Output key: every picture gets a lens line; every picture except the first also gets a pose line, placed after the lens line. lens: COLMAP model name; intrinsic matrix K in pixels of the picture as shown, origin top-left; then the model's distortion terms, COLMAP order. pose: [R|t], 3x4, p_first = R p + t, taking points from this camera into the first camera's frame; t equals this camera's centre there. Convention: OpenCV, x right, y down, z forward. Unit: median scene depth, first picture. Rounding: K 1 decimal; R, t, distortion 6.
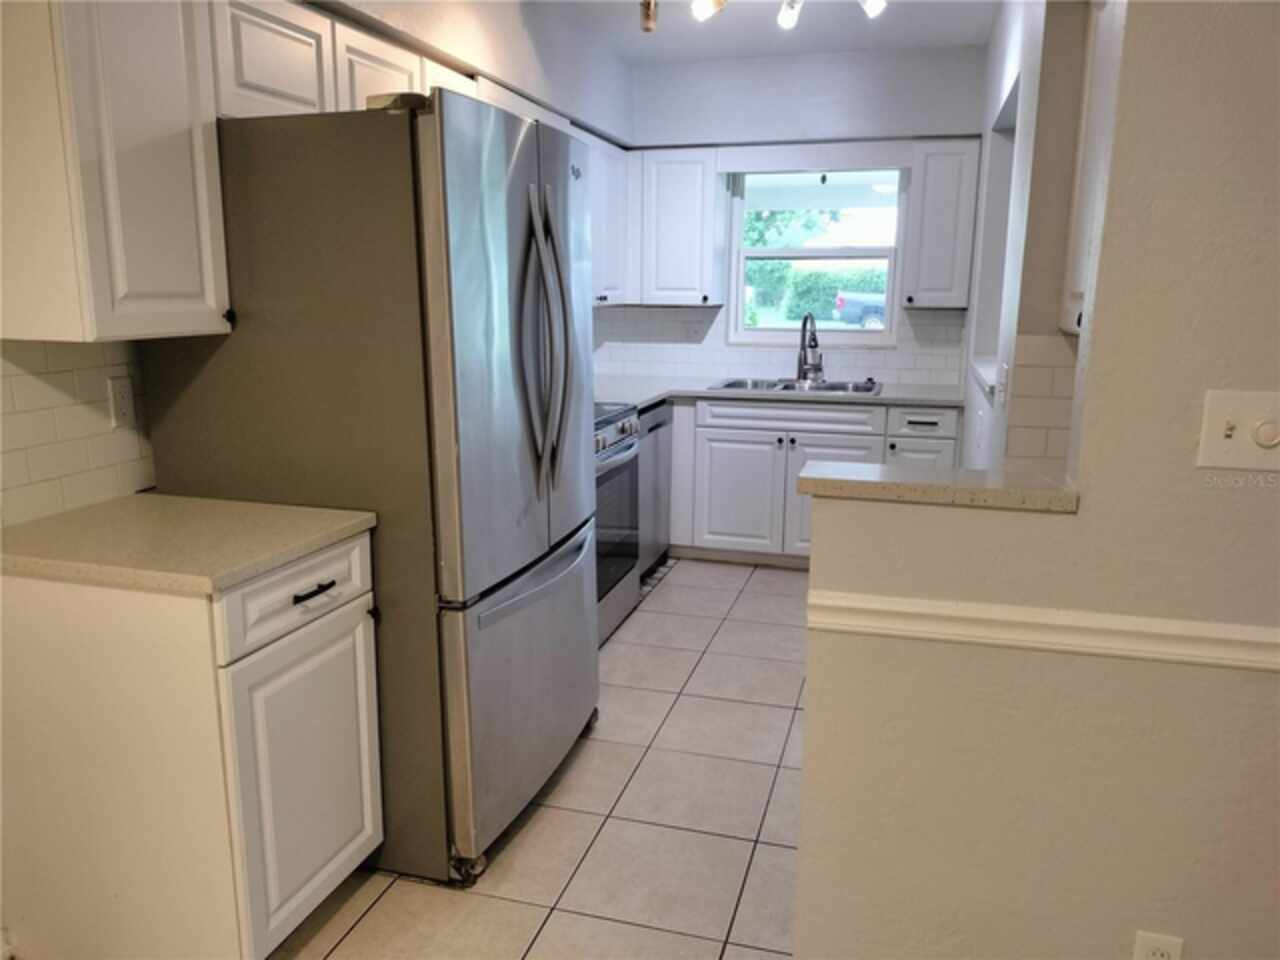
lens RADIAL K [[963.2, 0, 603.7], [0, 963.2, 490.6], [0, 0, 1]] dist [0.037233, -0.041460]
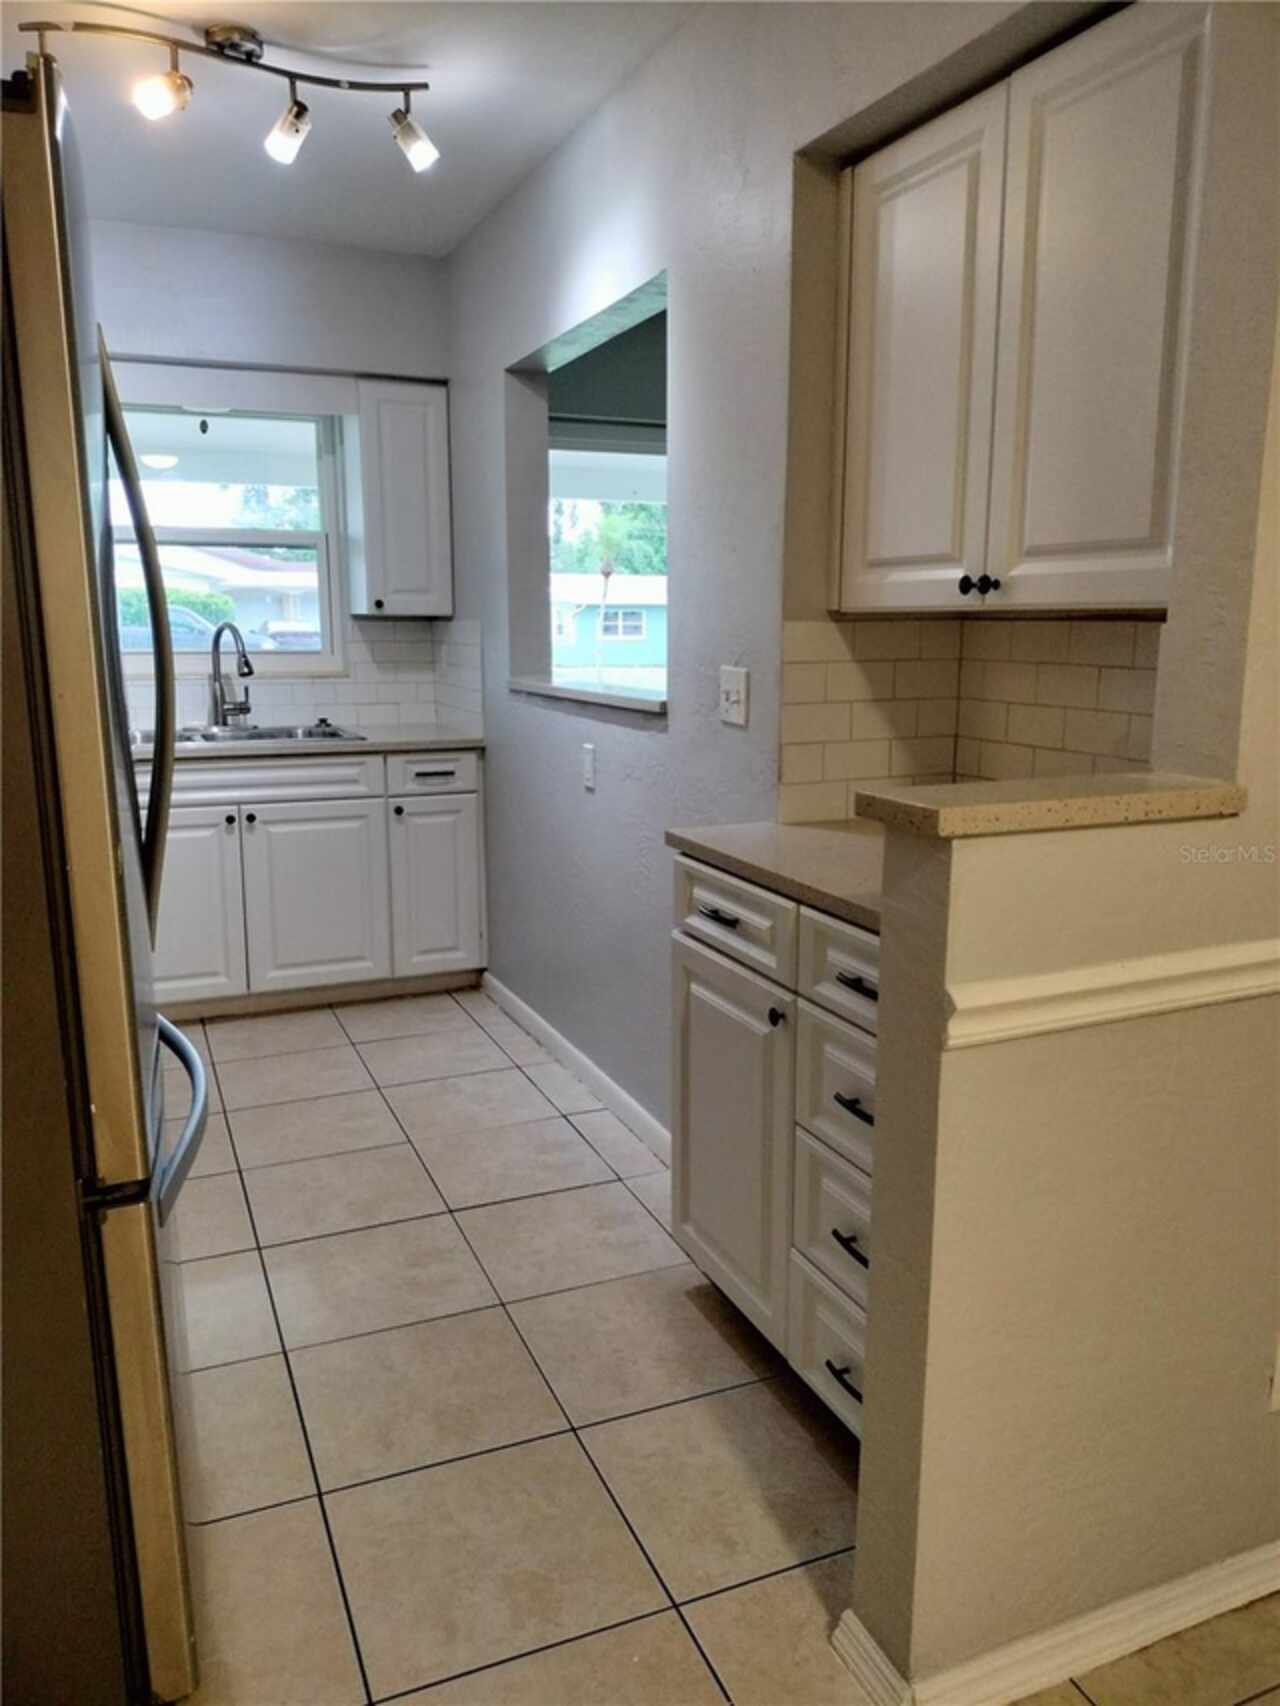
lens RADIAL K [[1283.7, 0, 641.7], [0, 1283.7, 856.7], [0, 0, 1]] dist [0.037233, -0.041460]
pose [[0.763752, -0.121450, 0.633982, -0.157036], [0.137697, 0.990188, 0.023805, -0.009915], [-0.630653, 0.069116, 0.772981, 0.161822]]
